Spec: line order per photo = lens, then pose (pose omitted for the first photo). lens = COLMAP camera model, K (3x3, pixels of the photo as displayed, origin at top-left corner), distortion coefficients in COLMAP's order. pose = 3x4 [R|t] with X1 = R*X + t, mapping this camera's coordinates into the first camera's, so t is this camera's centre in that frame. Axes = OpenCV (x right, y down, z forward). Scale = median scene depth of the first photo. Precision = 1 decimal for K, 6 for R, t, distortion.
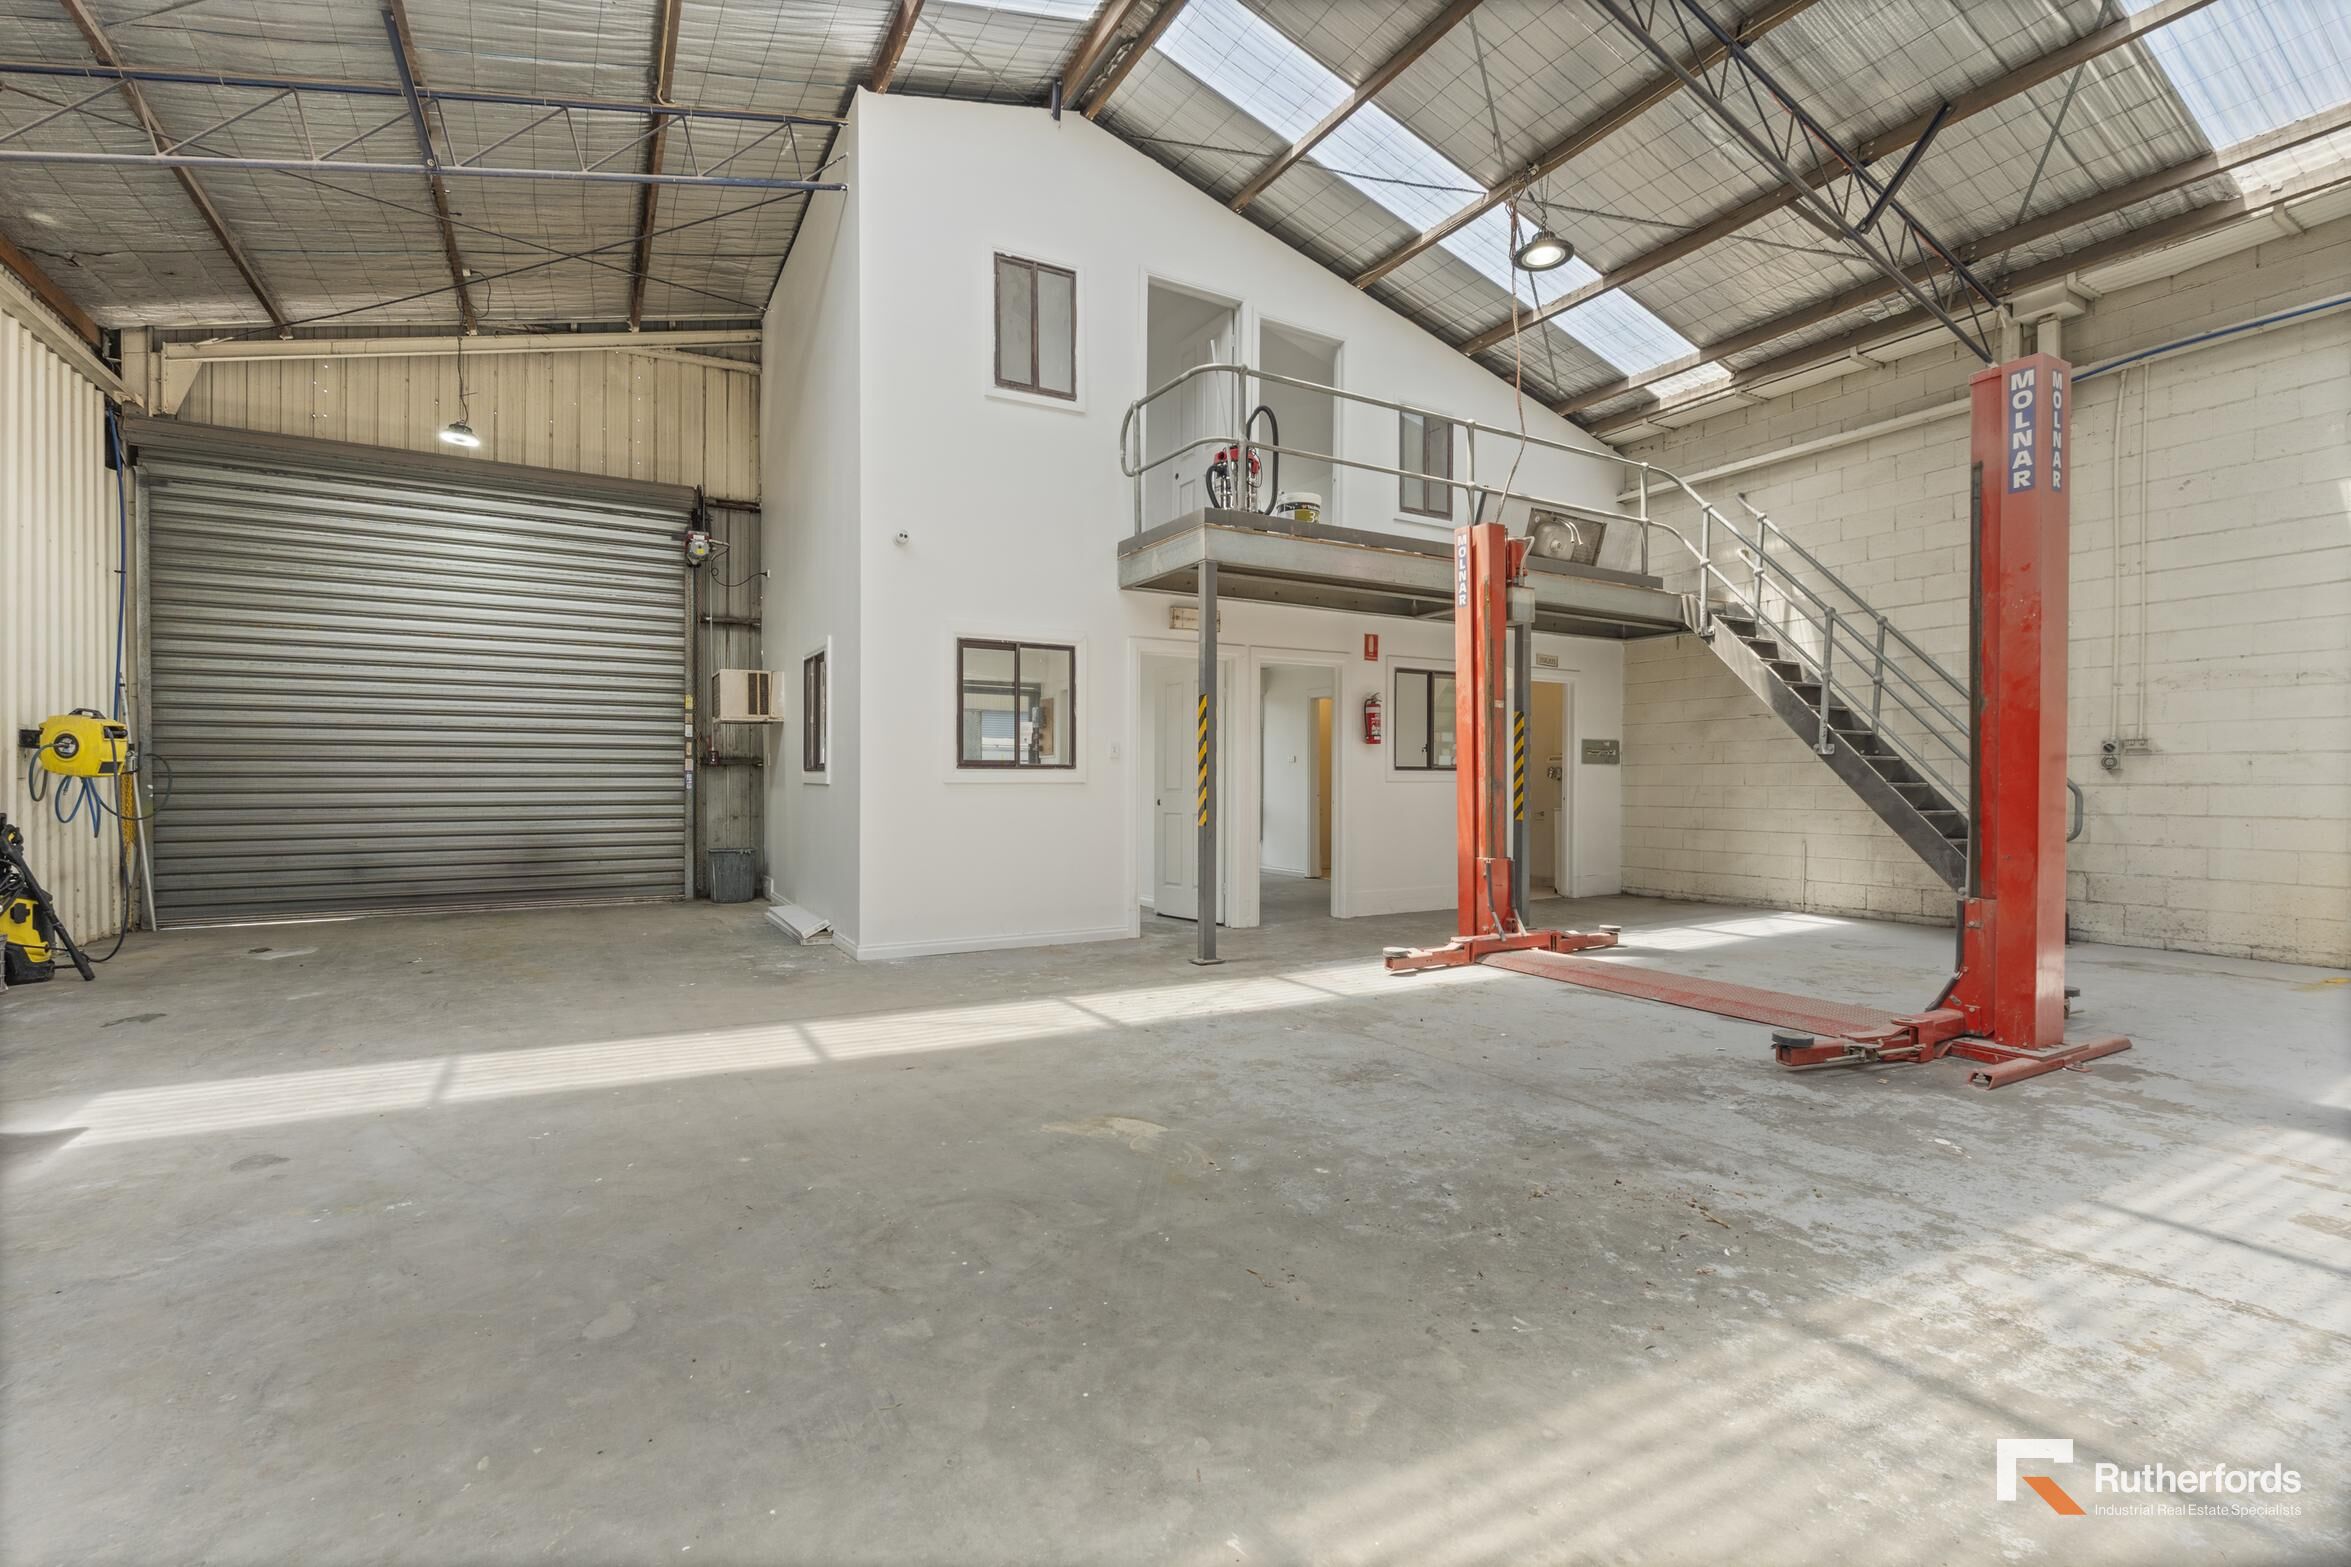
lens RADIAL K [[1053.0, 0, 1177.4], [0, 1053.0, 788.5], [0, 0, 1]] dist [0.001730, 0.000419]
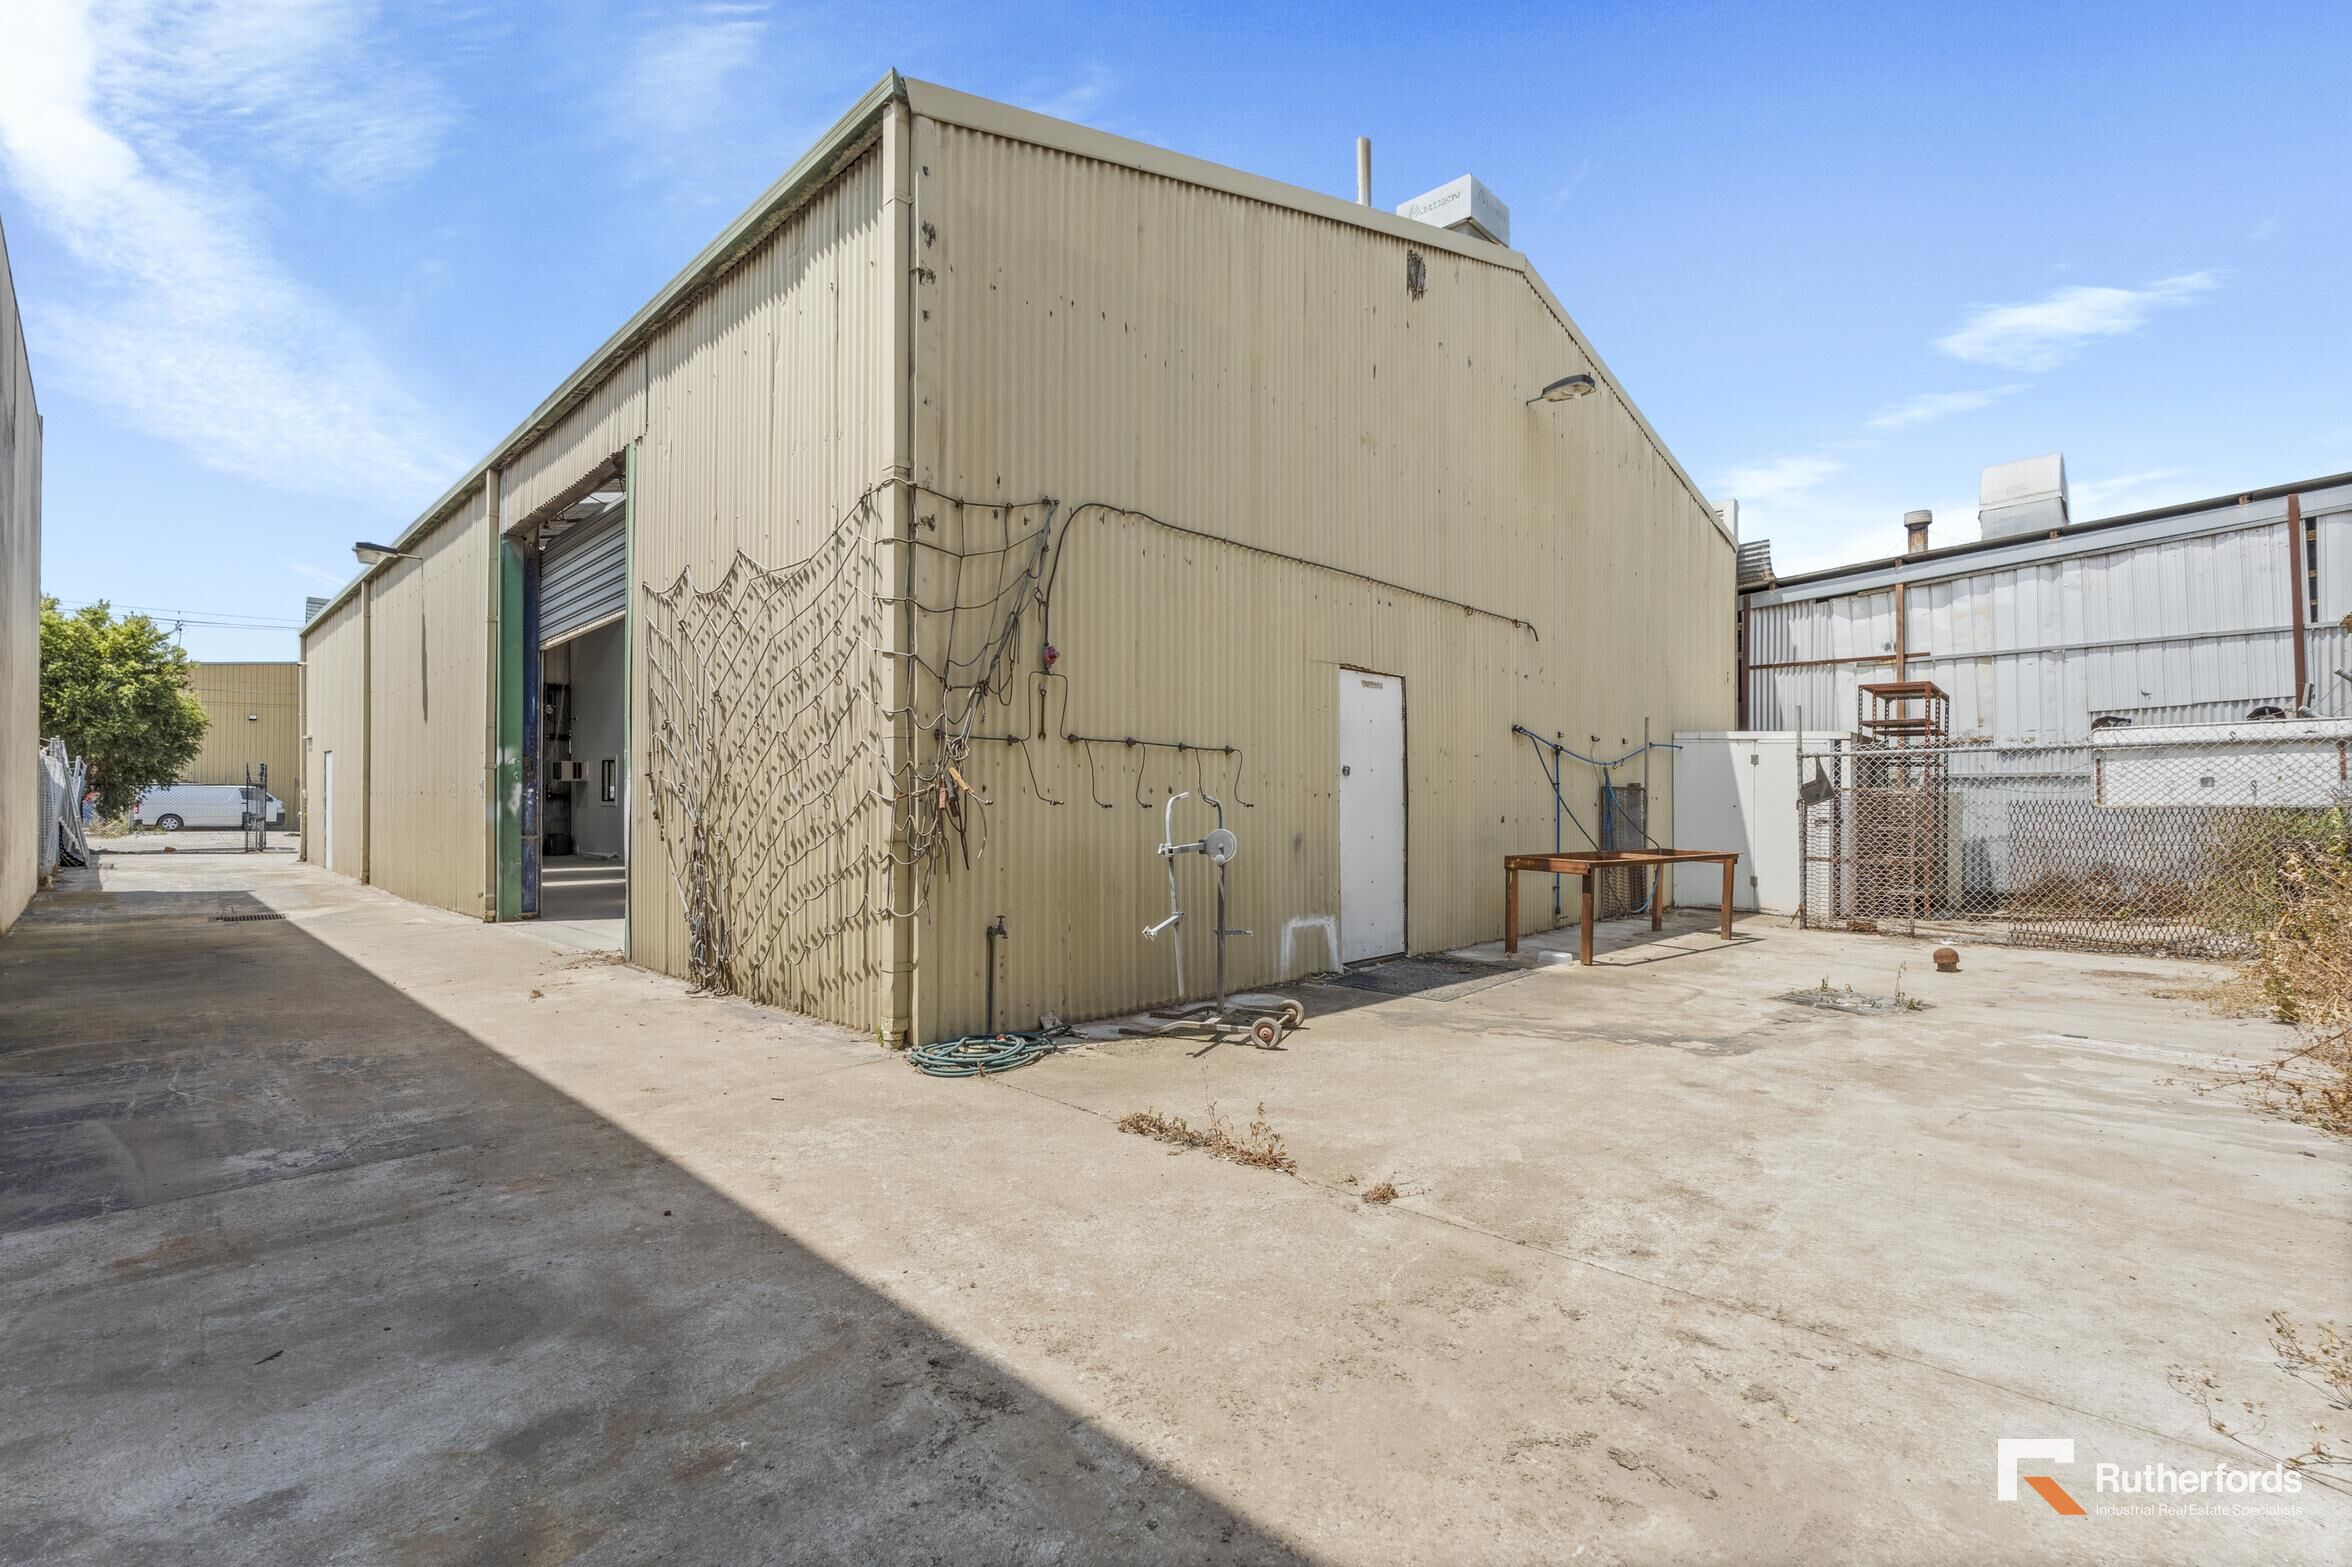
lens RADIAL K [[1053.4, 0, 1191.1], [0, 1053.4, 794.4], [0, 0, 1]] dist [0.001730, 0.000419]
pose [[0.959877, 0.001936, 0.280413, 0.336680], [0.003075, 0.999843, -0.017430, 0.017342], [-0.280403, 0.017593, 0.959721, -2.017898]]
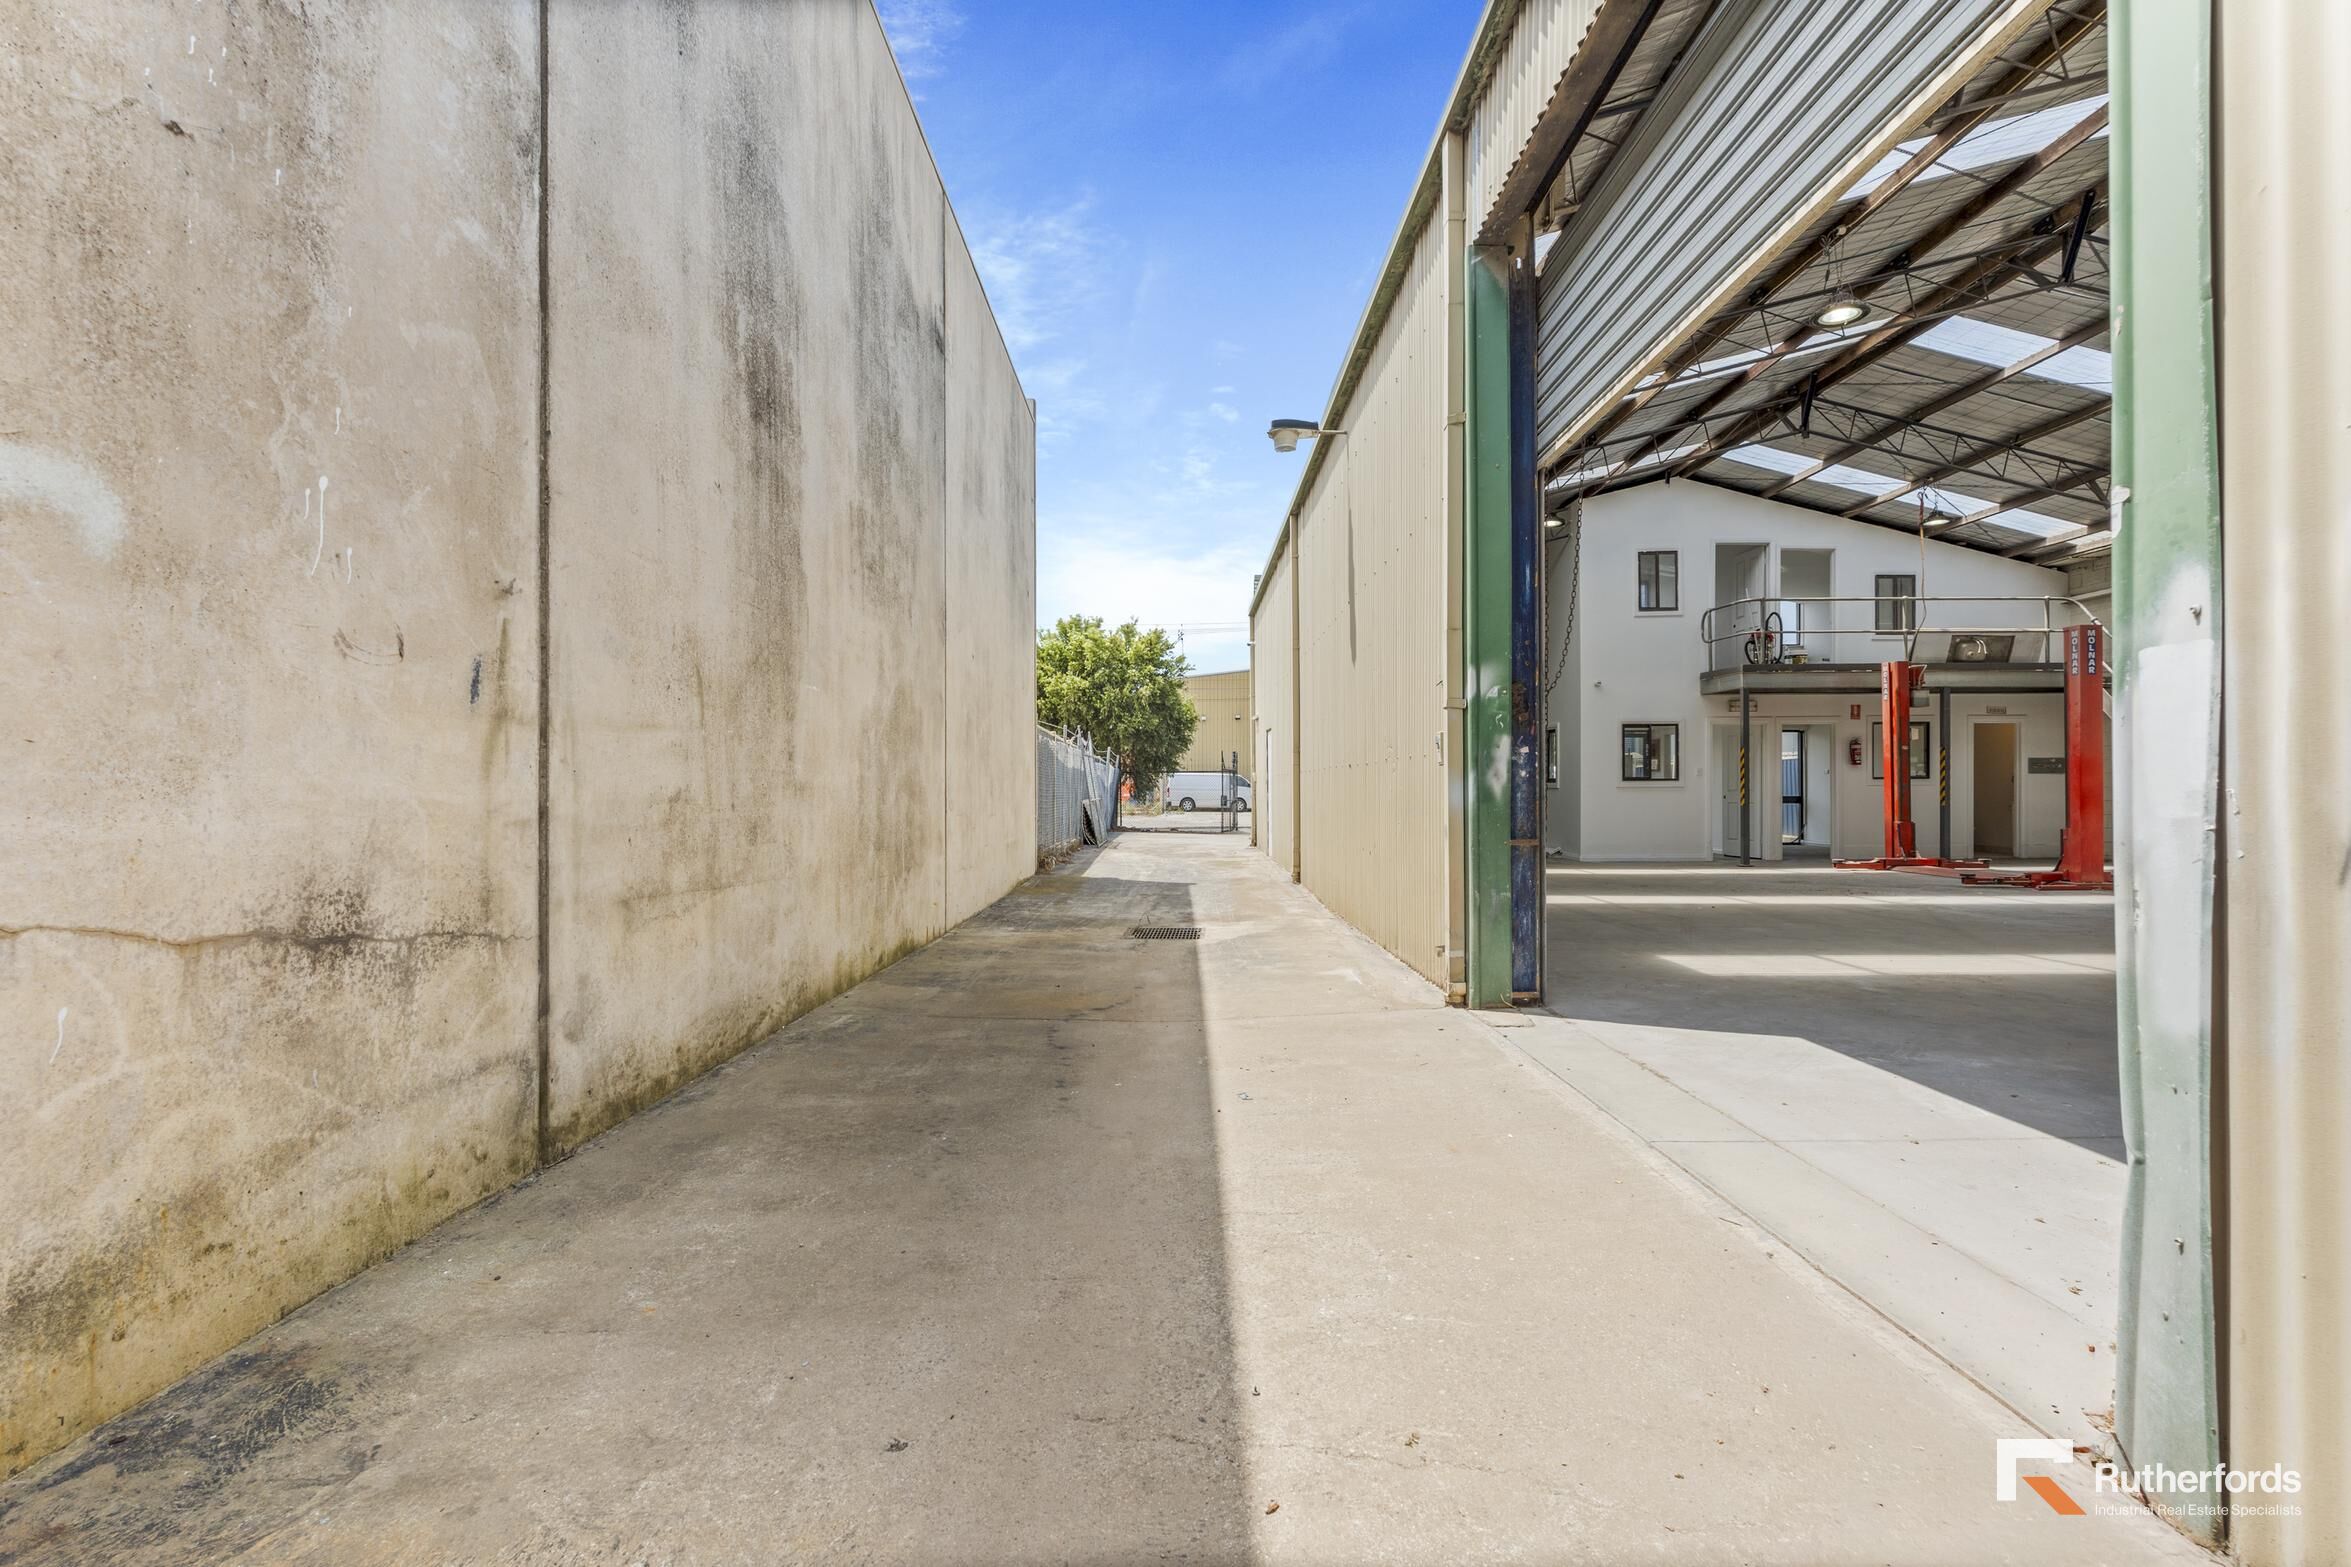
lens RADIAL K [[1053.0, 0, 1174.0], [0, 1053.0, 788.7], [0, 0, 1]] dist [0.001730, 0.000419]
pose [[0.869983, -0.005331, -0.493053, 0.060205], [0.000510, 0.999951, -0.009913, 0.017590], [0.493081, 0.008372, 0.869943, -1.238416]]
